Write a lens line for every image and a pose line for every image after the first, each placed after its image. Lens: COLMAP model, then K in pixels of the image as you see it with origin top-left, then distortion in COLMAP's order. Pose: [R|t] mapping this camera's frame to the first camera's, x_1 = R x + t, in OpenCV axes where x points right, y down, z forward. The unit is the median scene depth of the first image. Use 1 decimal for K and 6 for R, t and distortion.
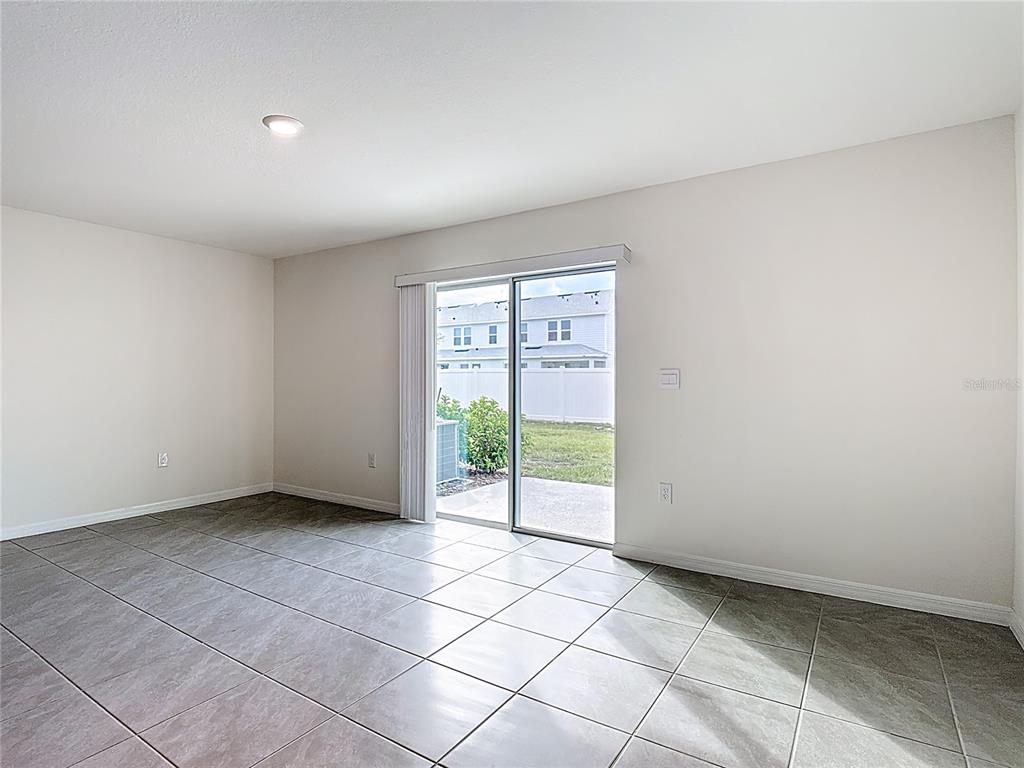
lens RADIAL K [[546.2, 0, 512.0], [0, 546.2, 384.0], [0, 0, 1]] dist [-0.002058, -0.013460]
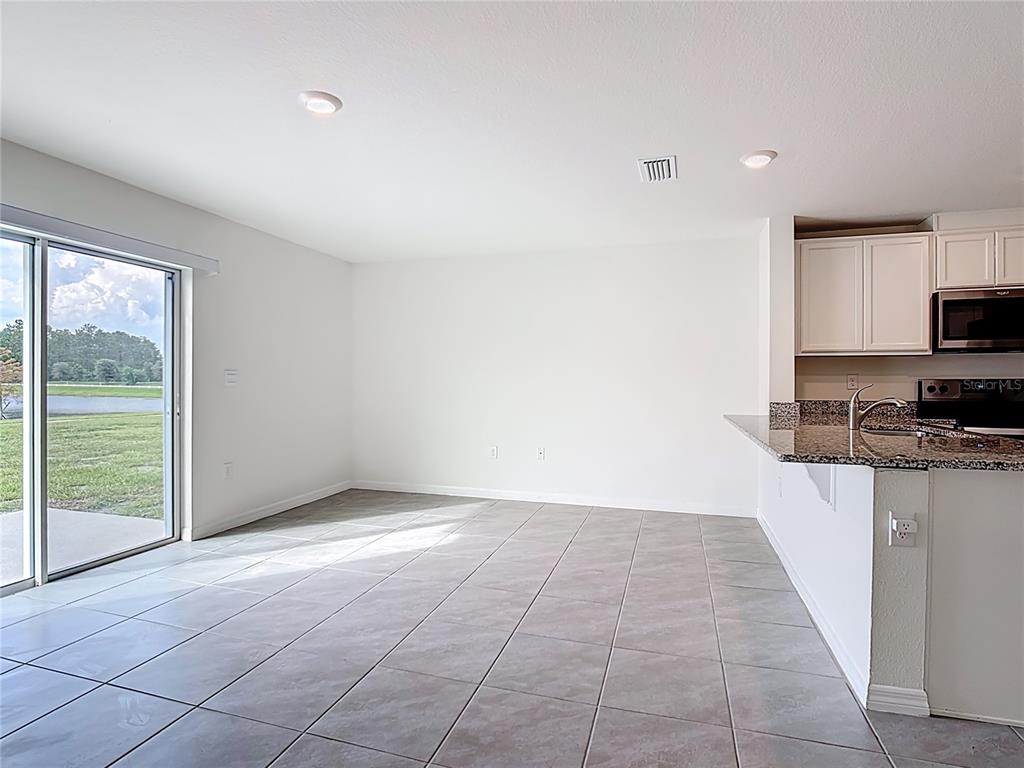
lens RADIAL K [[536.5, 0, 512.0], [0, 536.5, 384.0], [0, 0, 1]] dist [0.010690, -0.026361]
pose [[-0.277283, -0.009727, 0.960739, -1.388465], [0.004862, 0.999922, 0.011527, -0.008210], [-0.960776, 0.007867, -0.277214, 0.946511]]
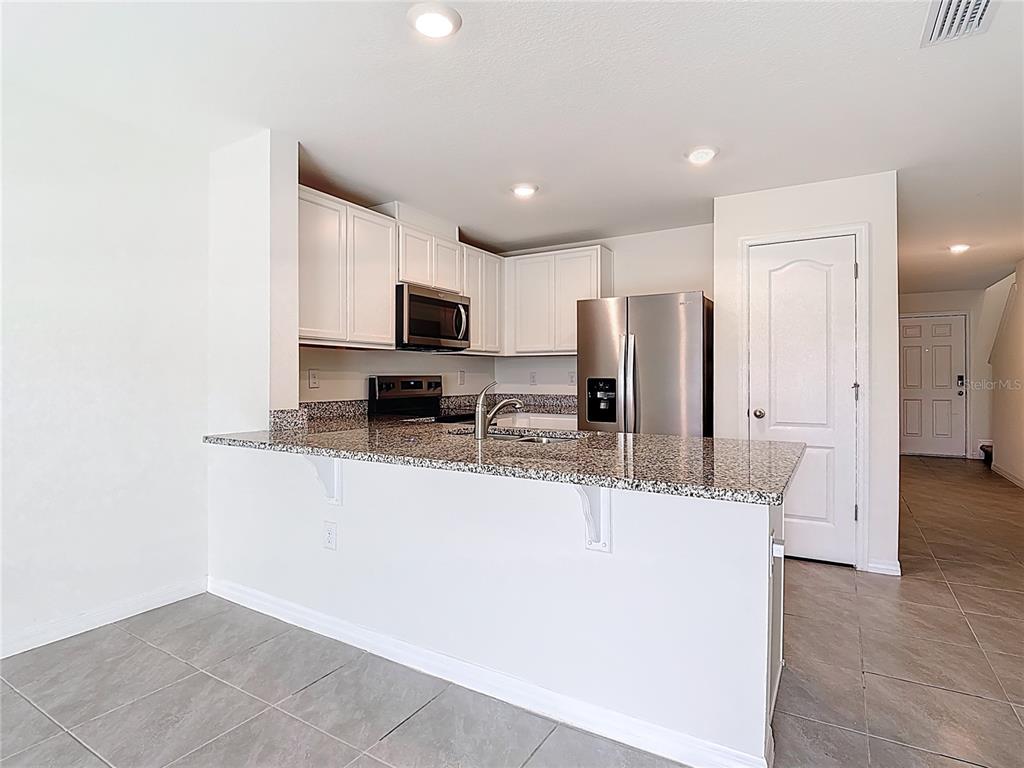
lens RADIAL K [[536.5, 0, 512.0], [0, 536.5, 384.0], [0, 0, 1]] dist [0.010690, -0.026361]
pose [[-0.999173, -0.001617, -0.040636, -0.521633], [-0.002427, 0.999799, 0.019891, -0.005422], [0.040596, 0.019974, -0.998976, 0.837320]]
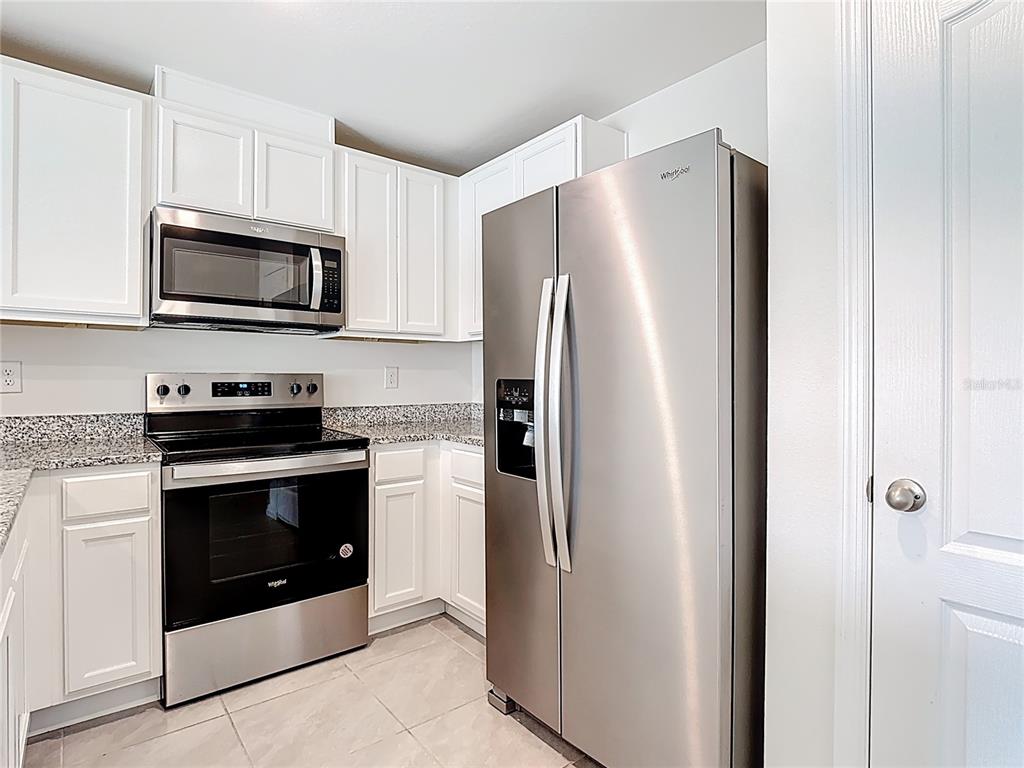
lens RADIAL K [[547.5, 0, 512.0], [0, 547.5, 384.0], [0, 0, 1]] dist [0.016511, -0.010686]
pose [[-0.950228, -0.008294, 0.311444, -1.043878], [-0.001896, 0.999781, 0.020838, -0.000282], [-0.311548, 0.019211, -0.950036, 0.008089]]
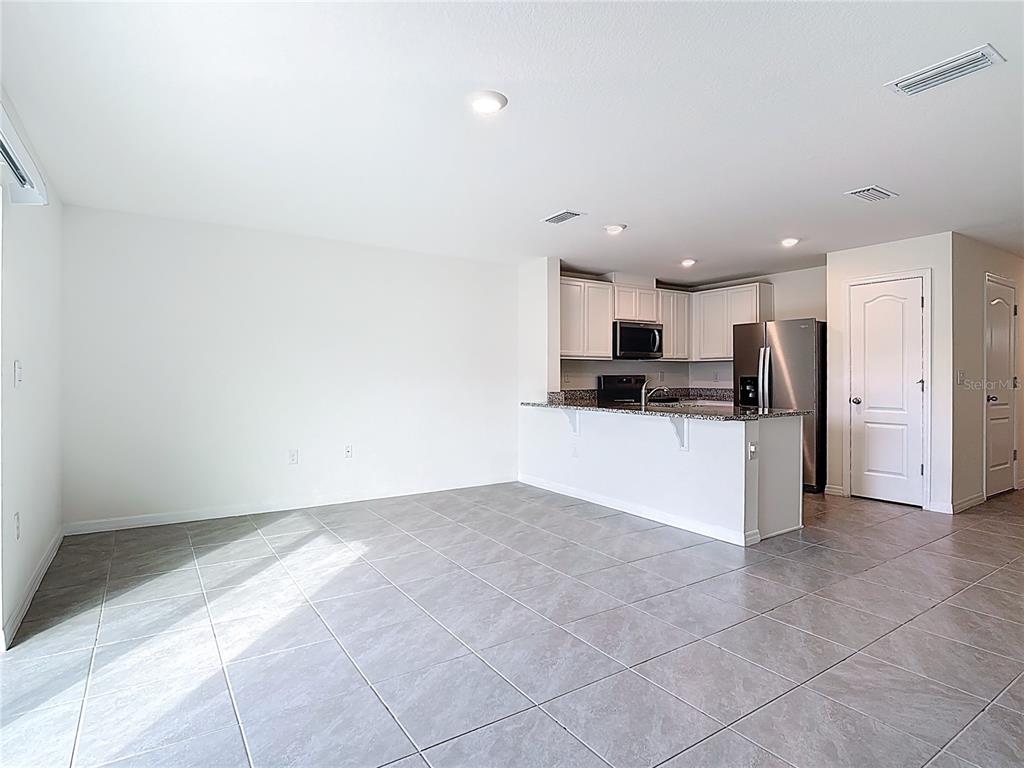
lens RADIAL K [[546.2, 0, 512.0], [0, 546.2, 384.0], [0, 0, 1]] dist [-0.002058, -0.013460]
pose [[-0.917494, -0.006791, 0.397692, -0.834291], [0.001861, 0.999770, 0.021367, -0.012497], [-0.397746, 0.020344, -0.917270, 1.839761]]
